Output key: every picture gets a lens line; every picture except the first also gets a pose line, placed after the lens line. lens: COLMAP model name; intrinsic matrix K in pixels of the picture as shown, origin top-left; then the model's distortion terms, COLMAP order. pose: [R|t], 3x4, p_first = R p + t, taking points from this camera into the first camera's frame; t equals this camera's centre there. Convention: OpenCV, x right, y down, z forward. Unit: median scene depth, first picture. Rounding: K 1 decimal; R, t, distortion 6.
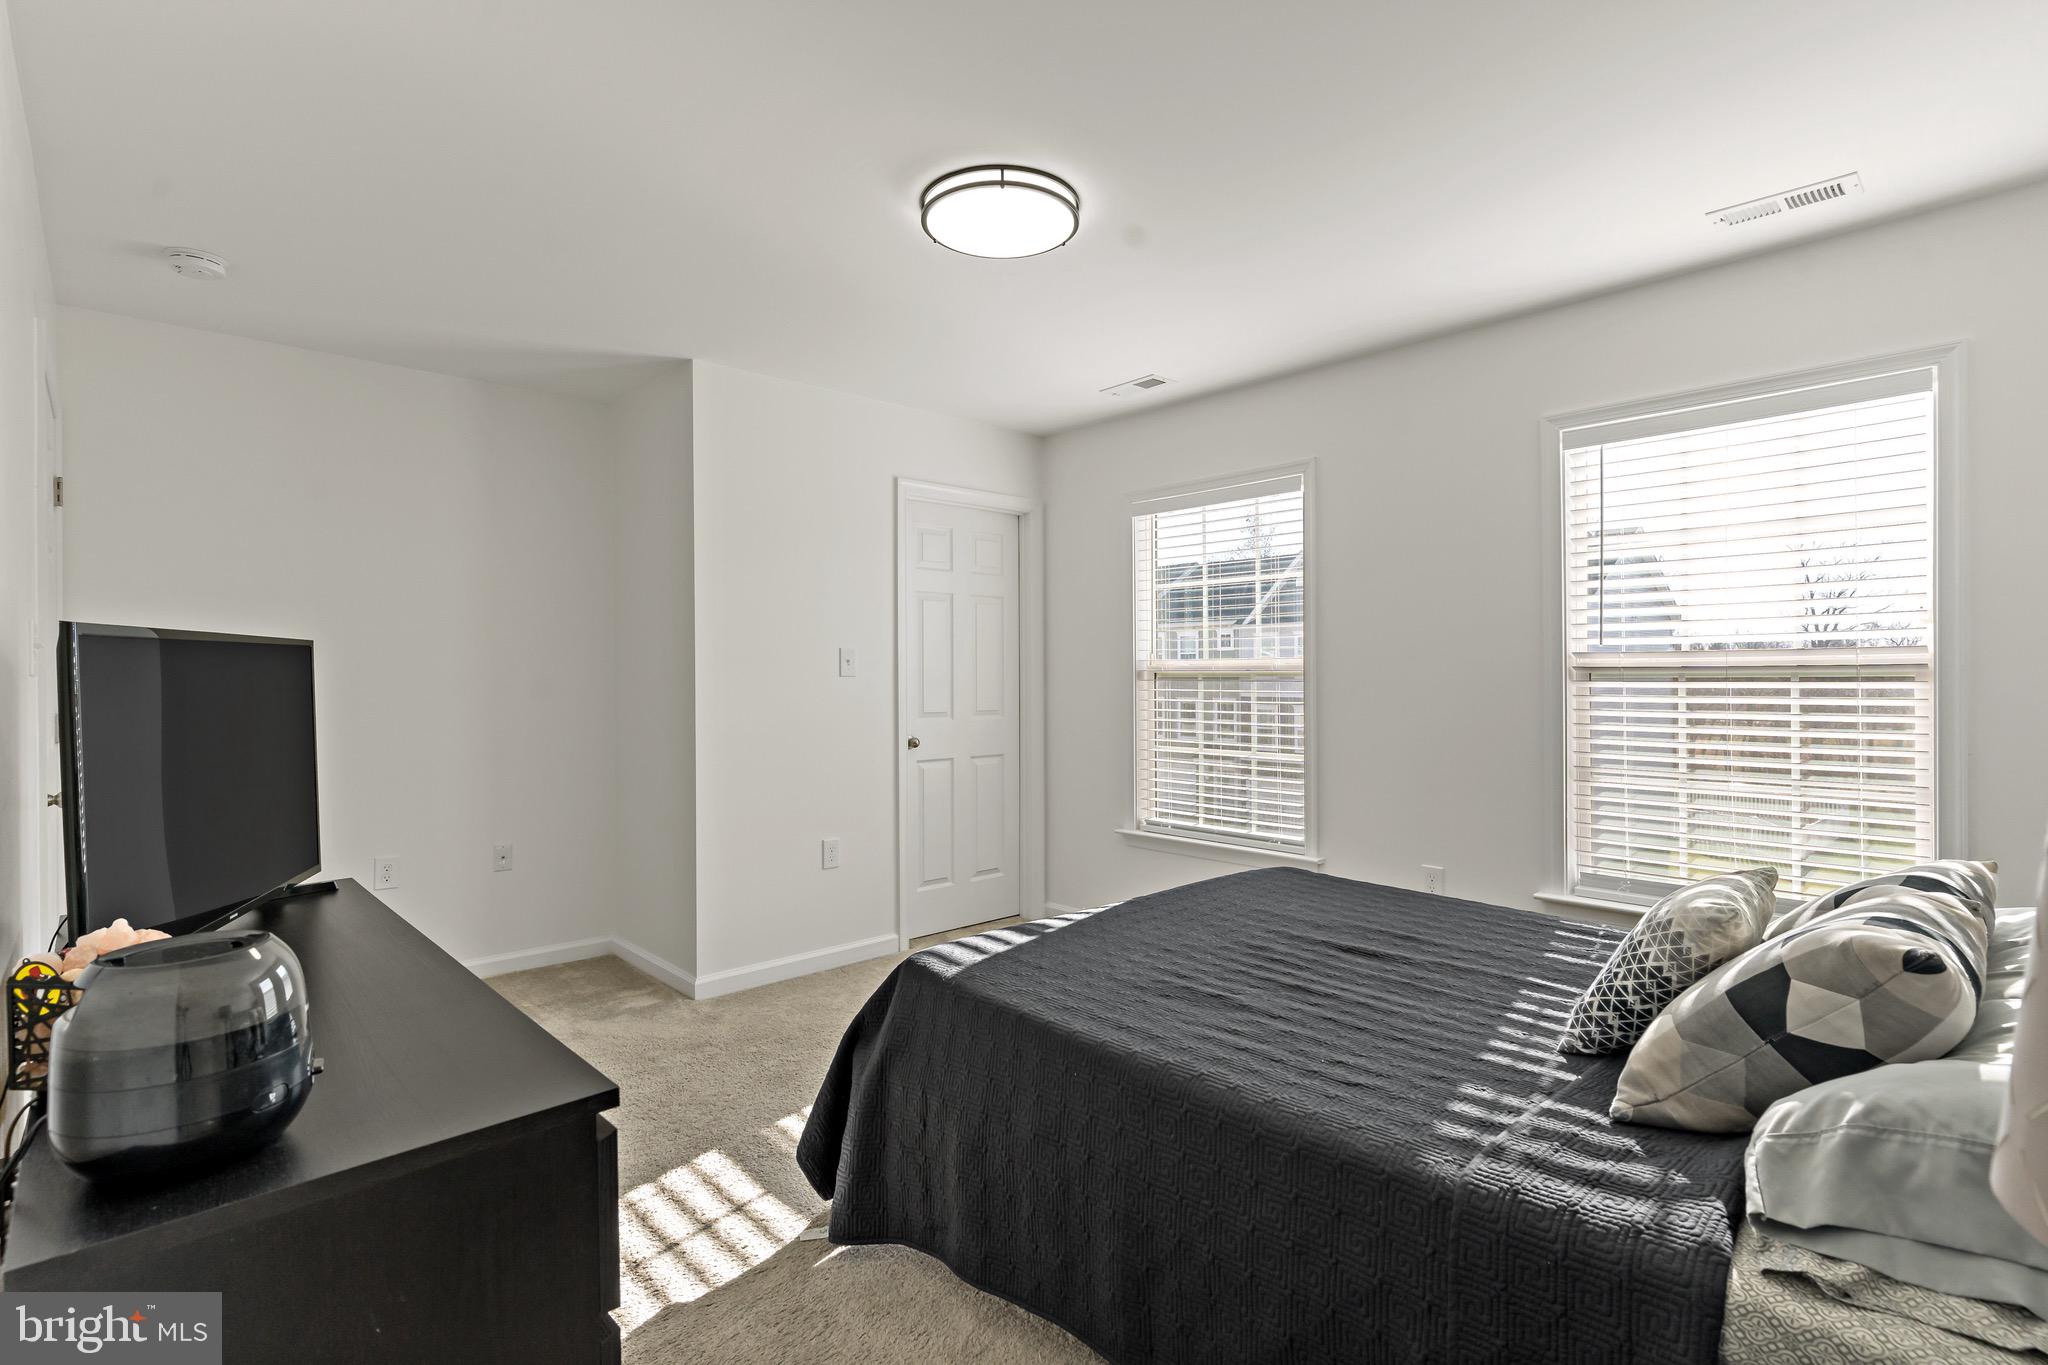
lens RADIAL K [[985.9, 0, 1006.0], [0, 985.9, 669.8], [0, 0, 1]] dist [-0.003047, -0.000117]
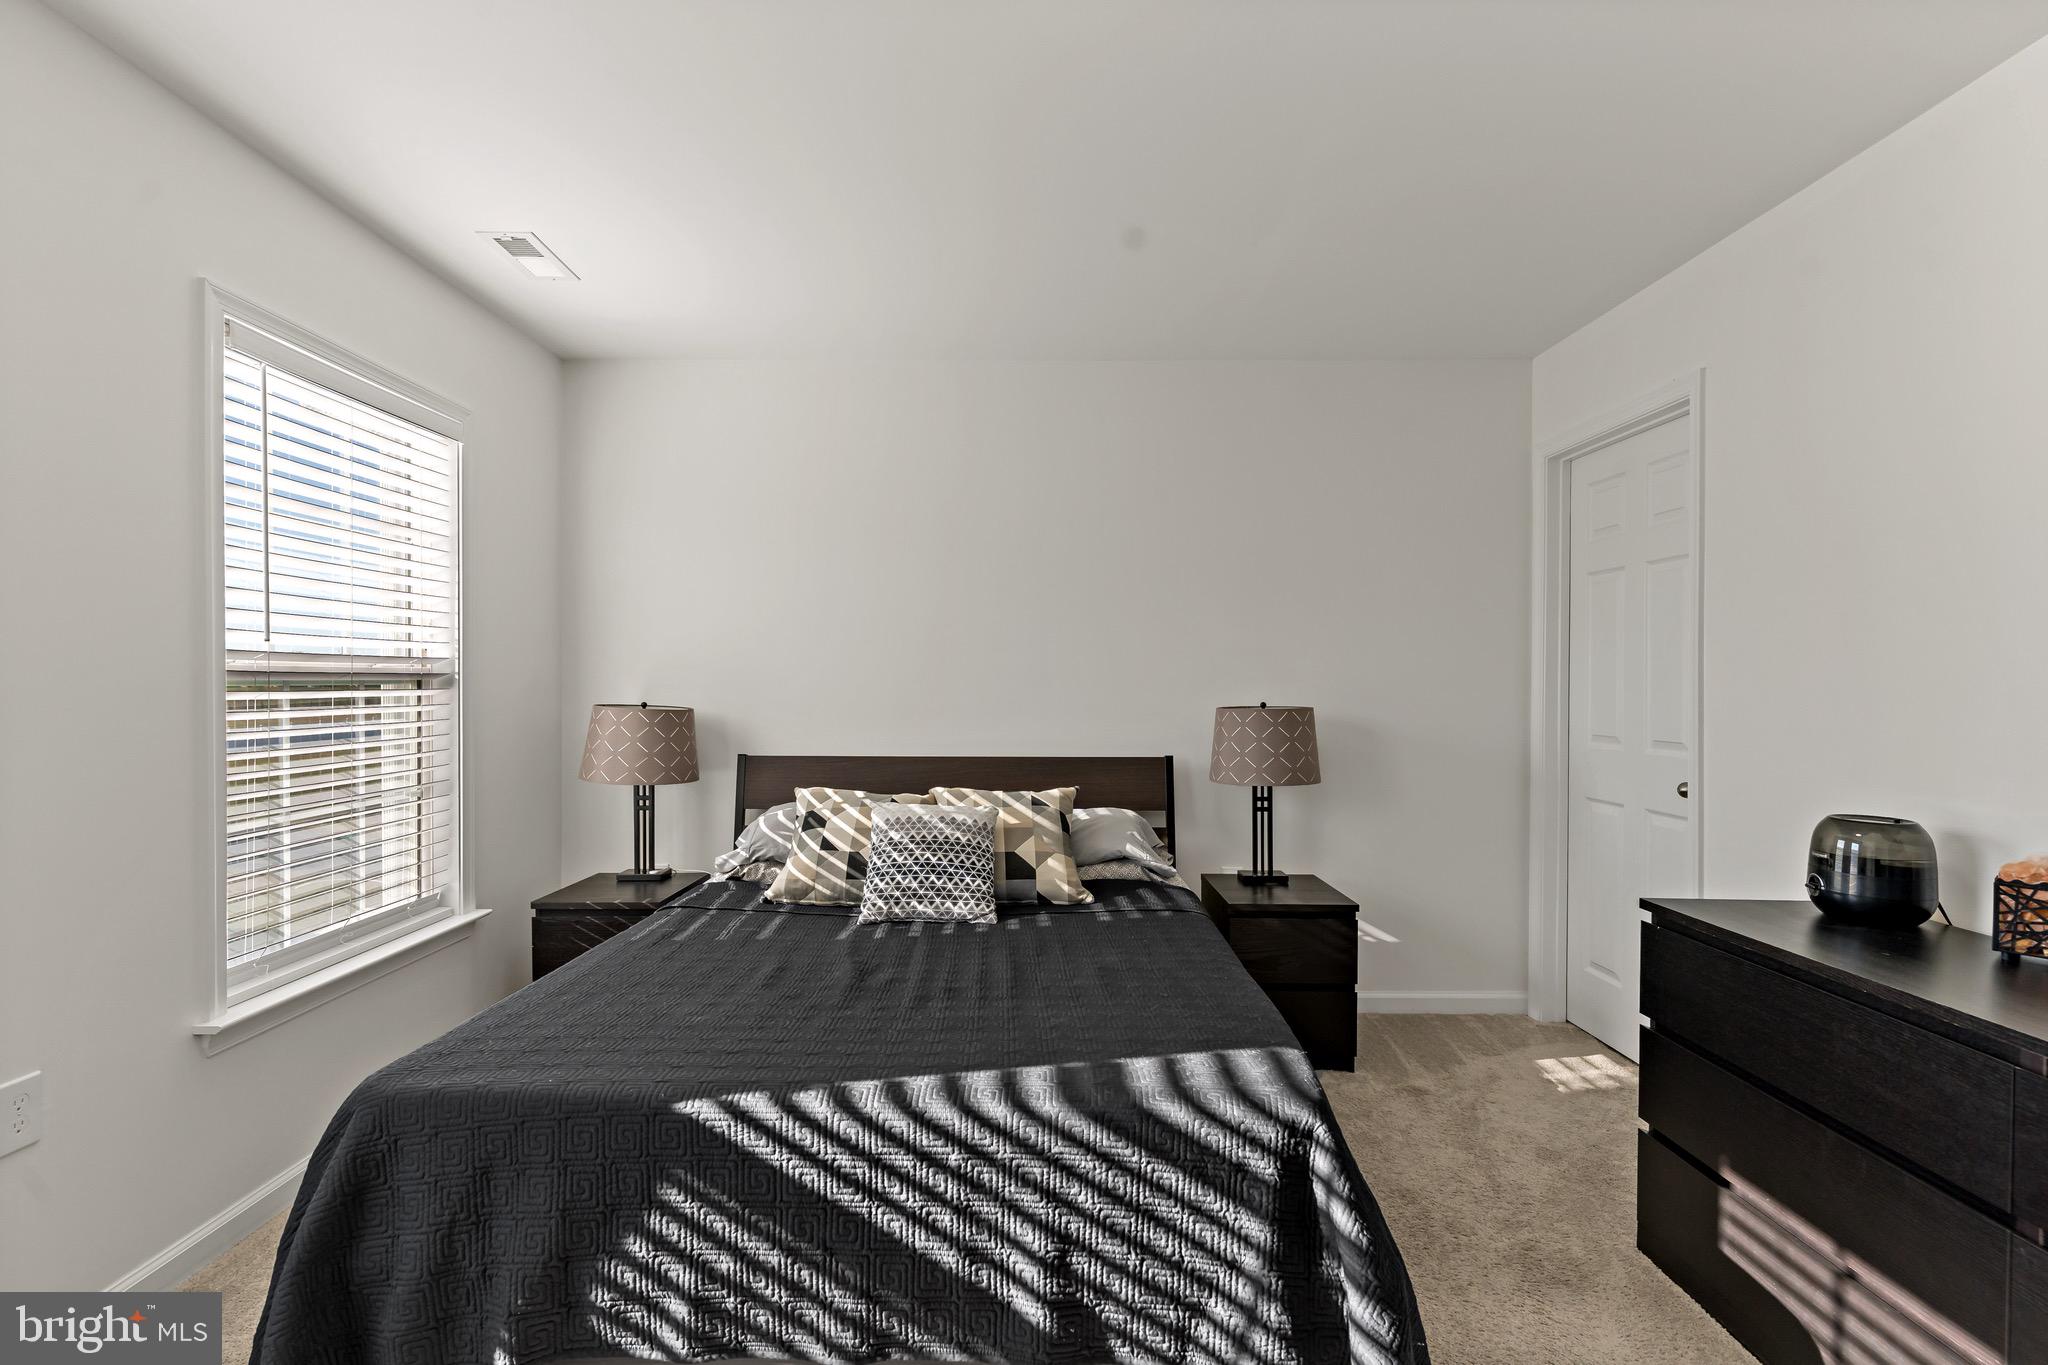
lens RADIAL K [[985.9, 0, 1006.0], [0, 985.9, 669.8], [0, 0, 1]] dist [-0.003047, -0.000117]
pose [[-0.743129, 0.009630, 0.669079, -0.322335], [-0.020902, 0.999074, -0.037596, 0.013155], [-0.668822, -0.041923, -0.742239, 1.310349]]
